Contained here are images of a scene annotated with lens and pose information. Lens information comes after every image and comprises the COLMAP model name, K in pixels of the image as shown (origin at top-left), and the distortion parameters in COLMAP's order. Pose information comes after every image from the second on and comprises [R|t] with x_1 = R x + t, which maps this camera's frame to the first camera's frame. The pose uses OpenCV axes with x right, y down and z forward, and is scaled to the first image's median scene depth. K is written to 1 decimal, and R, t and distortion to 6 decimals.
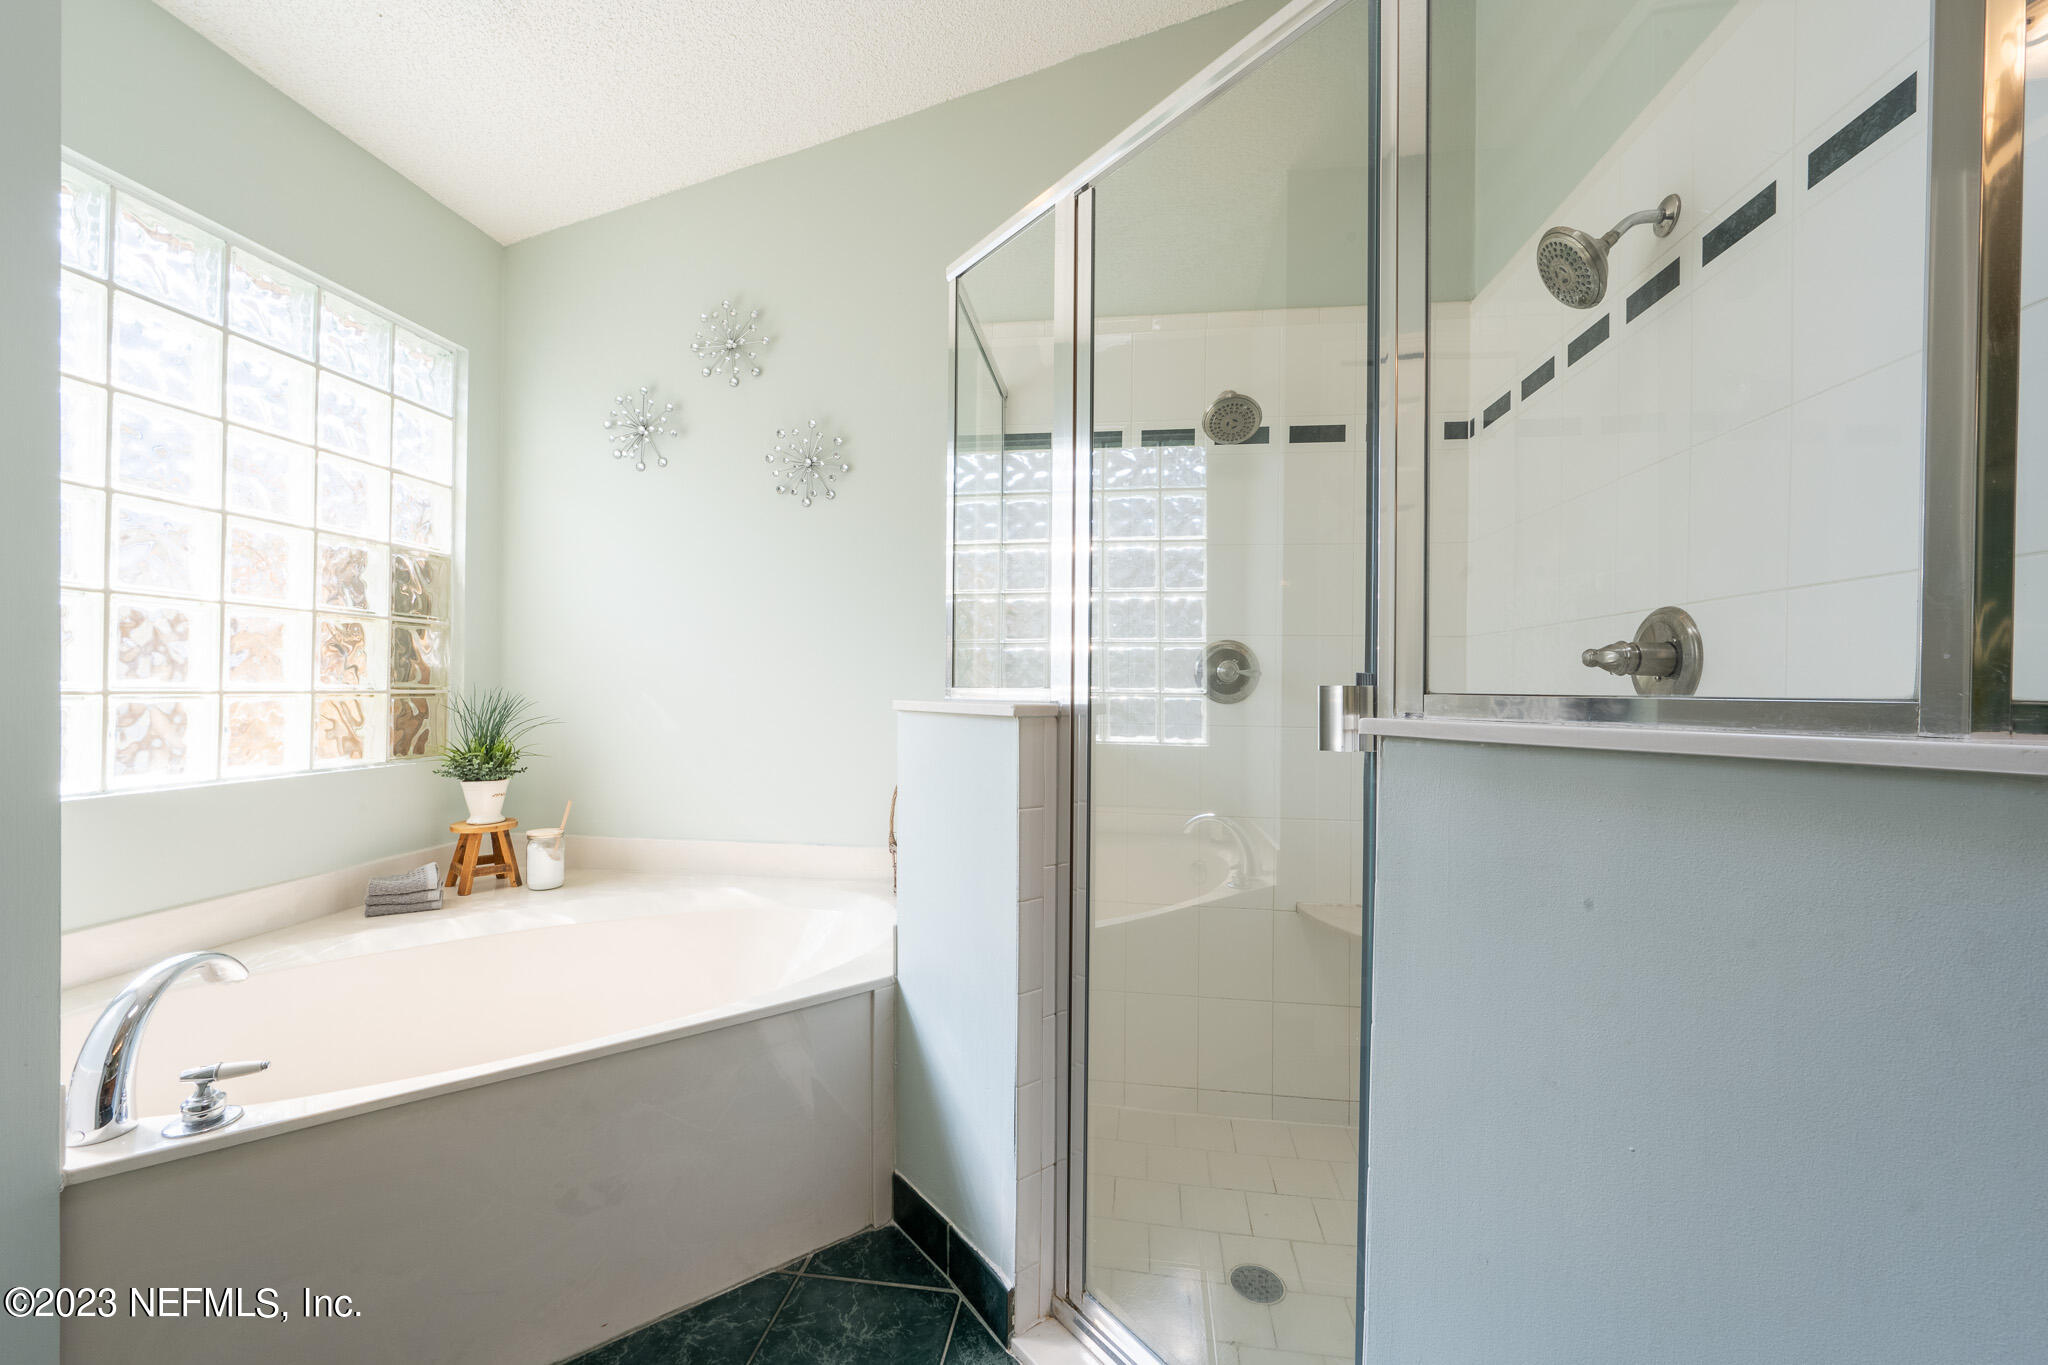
lens RADIAL K [[808.1, 0, 1016.1], [0, 808.1, 682.8], [0, 0, 1]] dist [-0.001448, -0.000212]
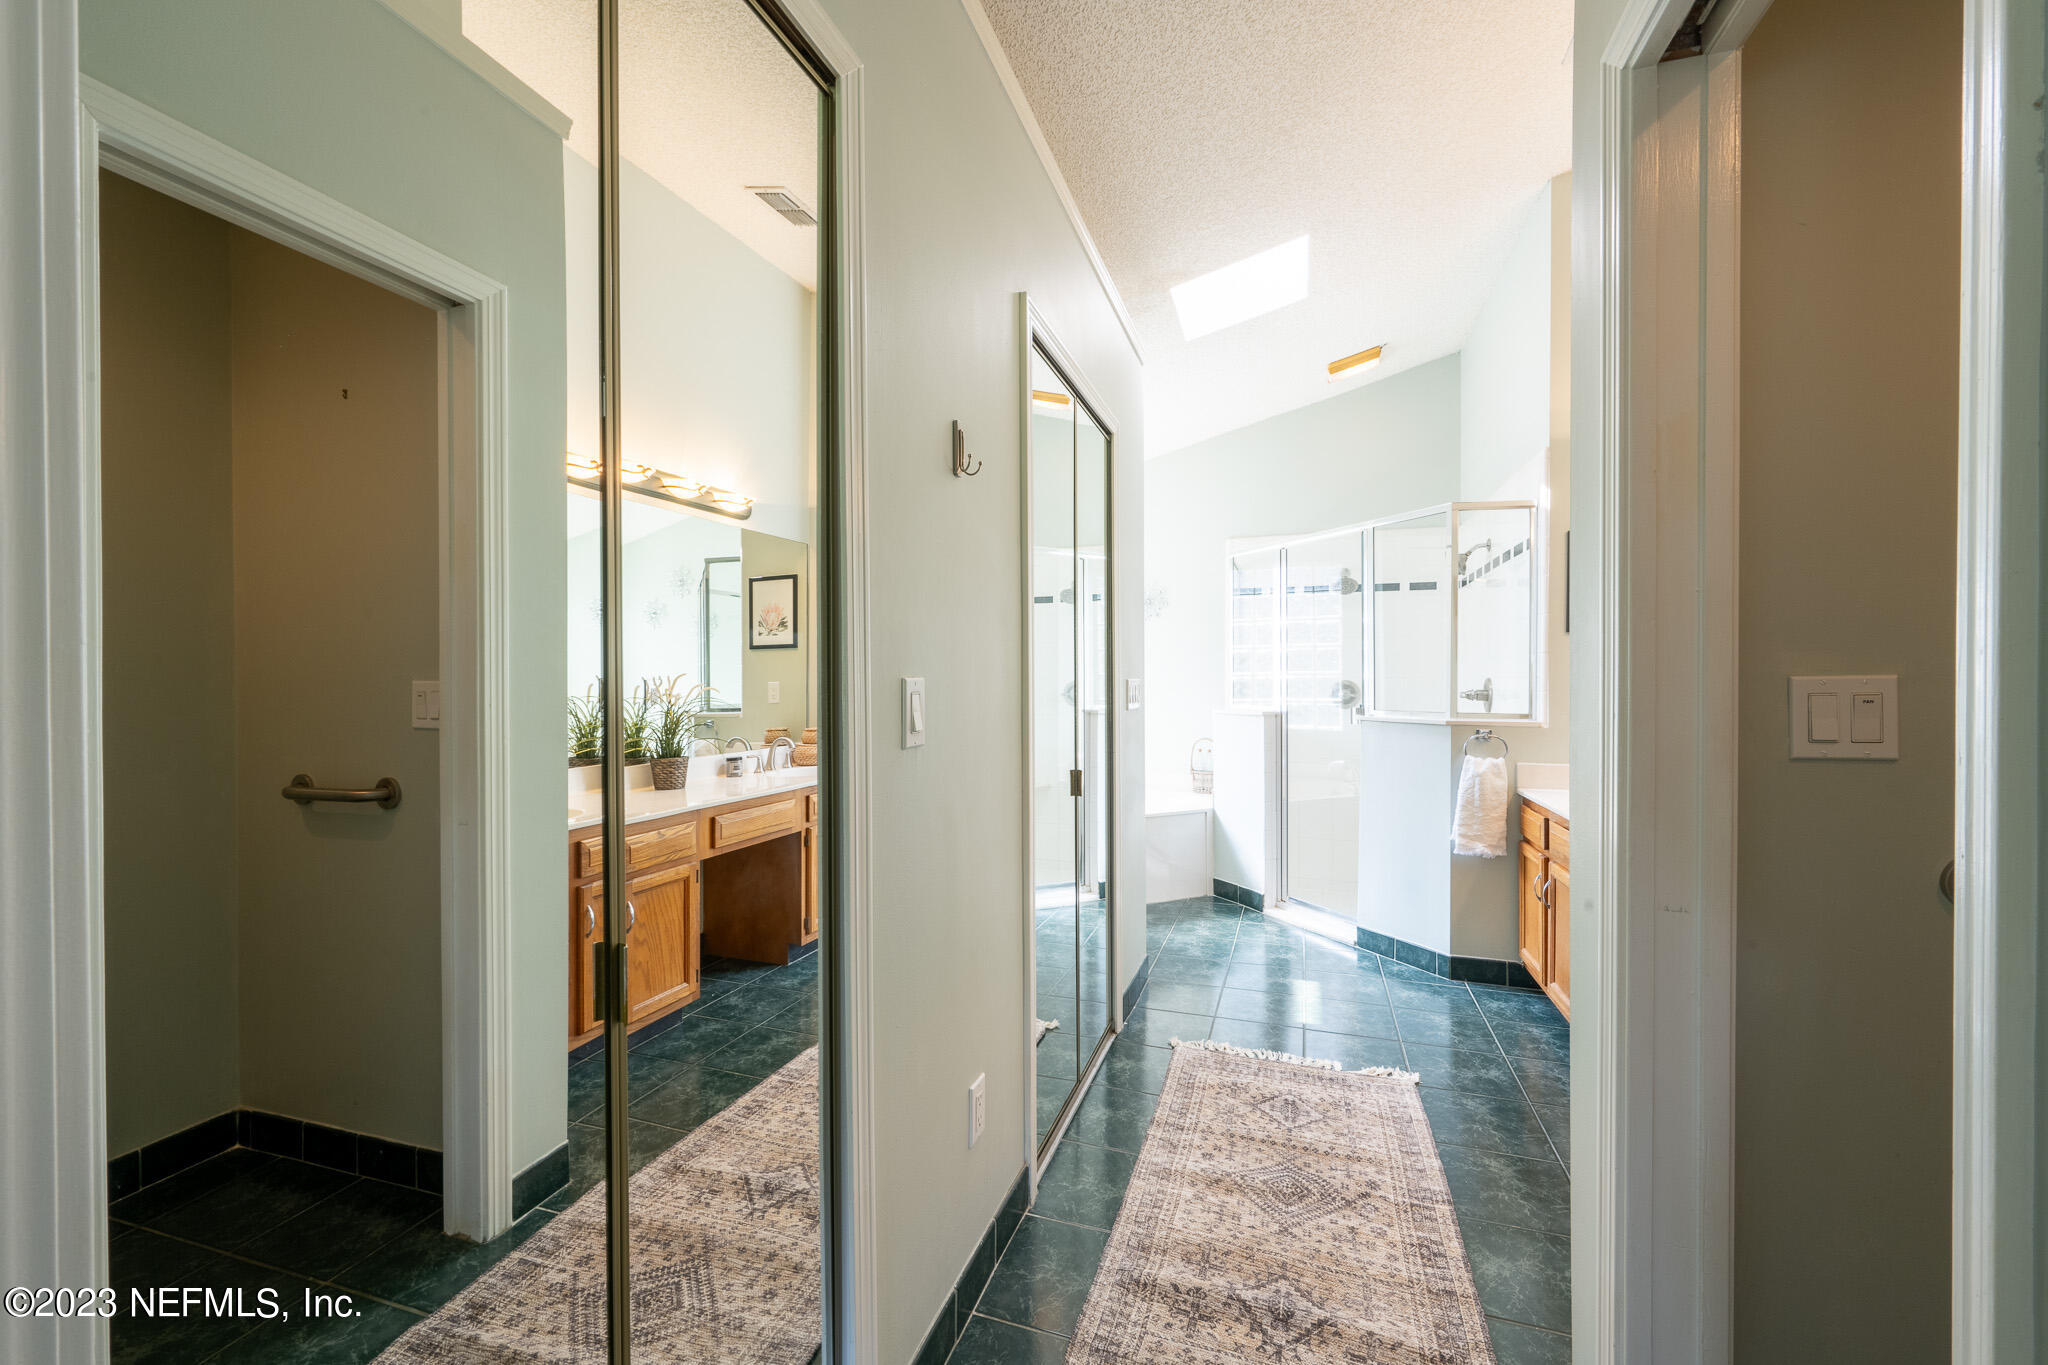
lens RADIAL K [[808.1, 0, 1016.4], [0, 808.1, 688.1], [0, 0, 1]] dist [-0.001448, -0.000212]
pose [[0.981127, -0.012087, -0.192985, -0.200392], [0.014258, 0.999850, 0.009862, -0.066201], [0.192836, -0.012428, 0.981152, -1.371265]]
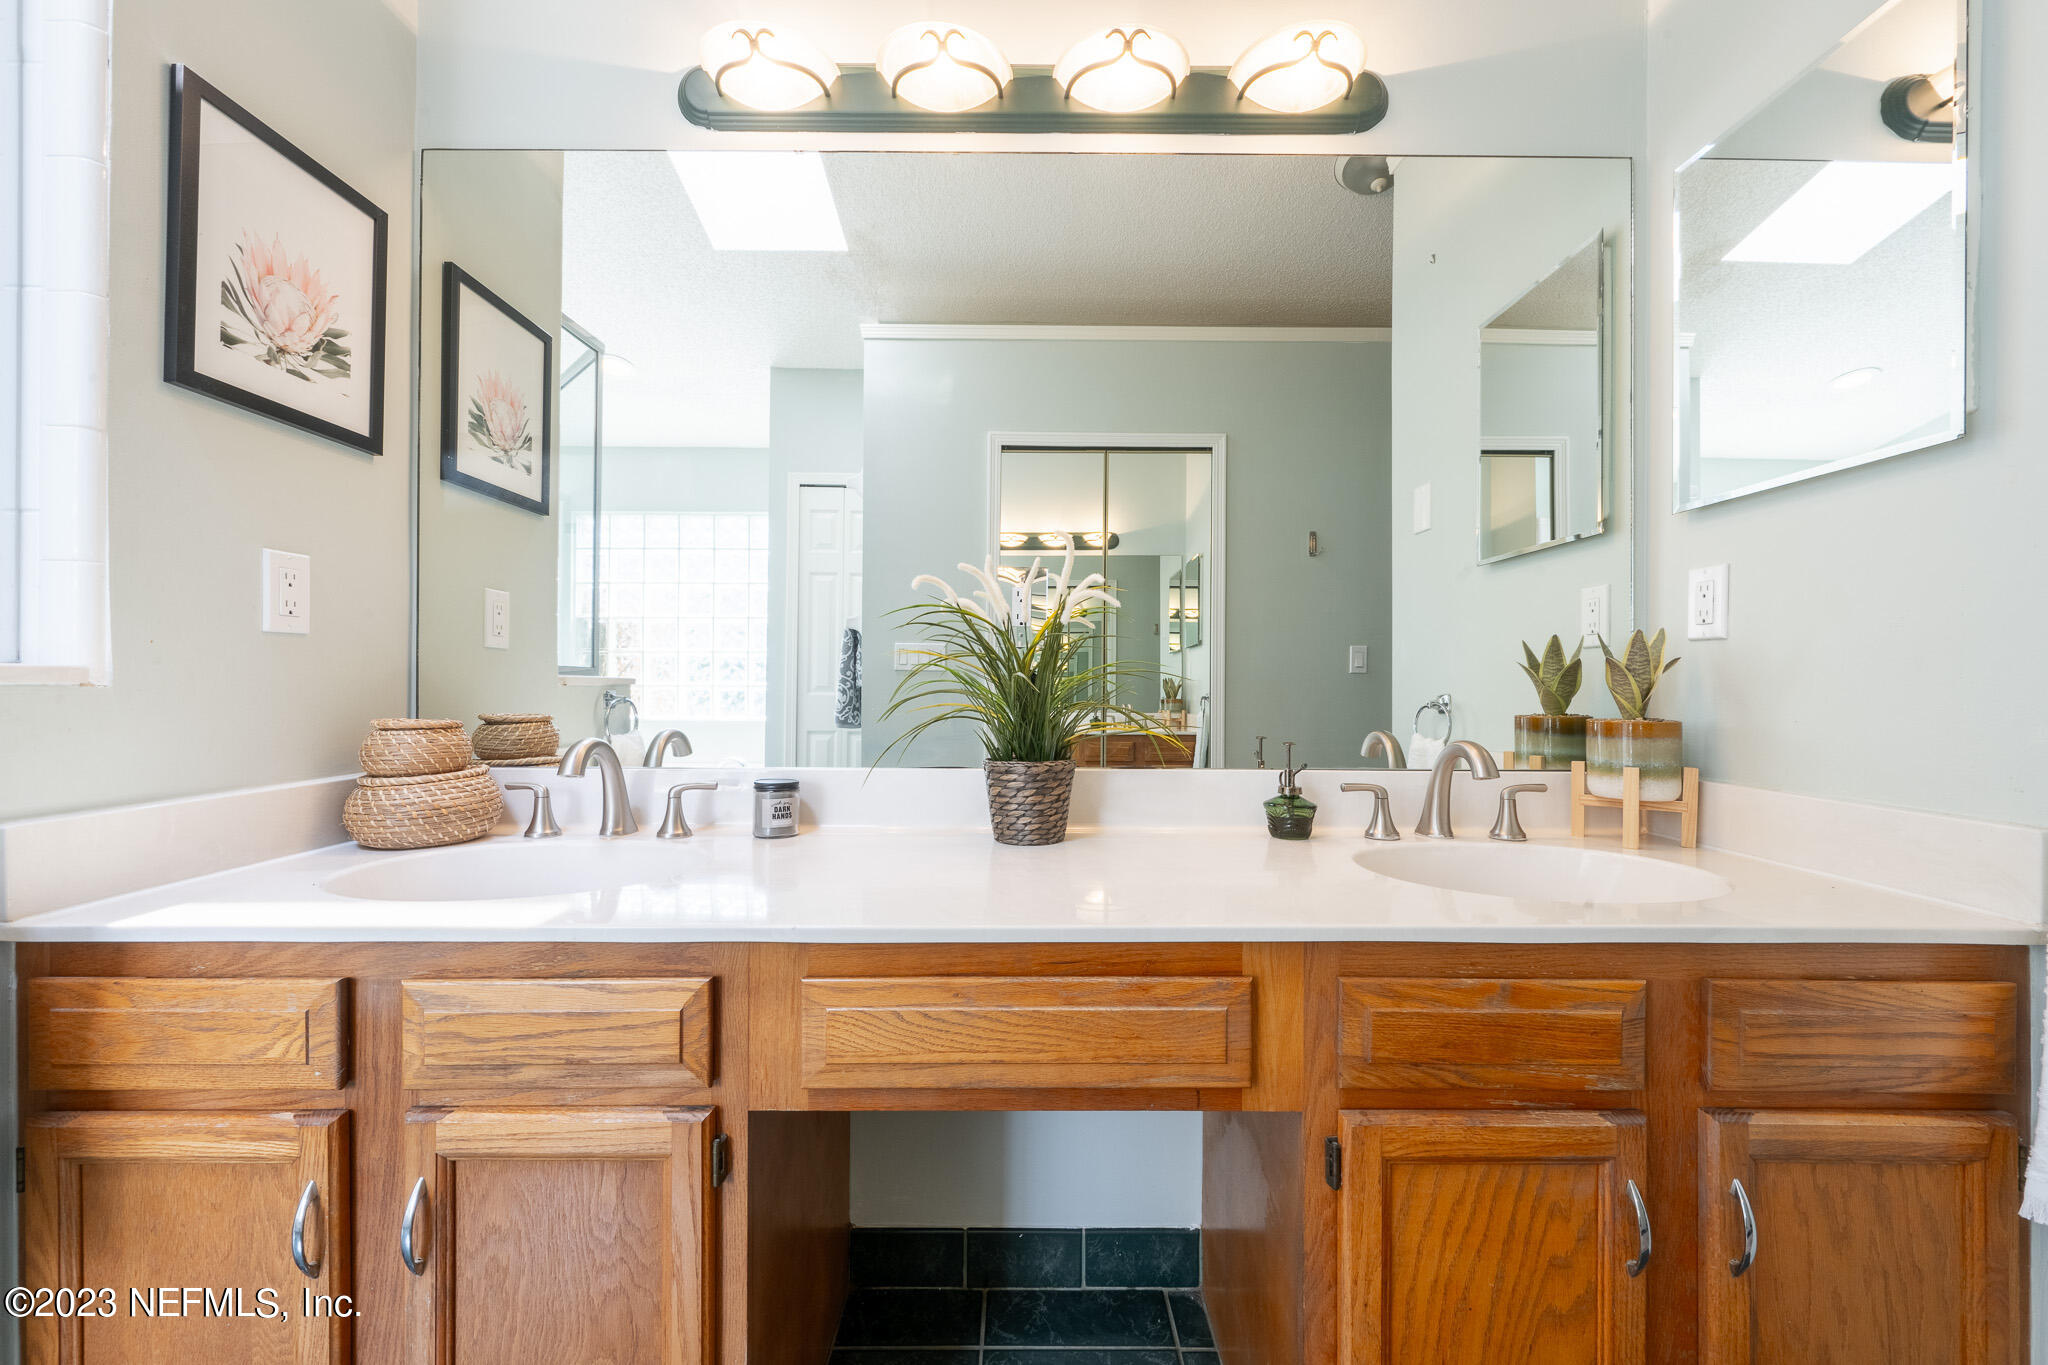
lens RADIAL K [[808.1, 0, 1024.8], [0, 808.1, 684.7], [0, 0, 1]] dist [-0.001448, -0.000212]
pose [[-0.151340, -0.017447, 0.988328, -0.043420], [-0.007866, 0.999834, 0.016446, 0.018066], [-0.988450, -0.005285, -0.151452, -0.218399]]
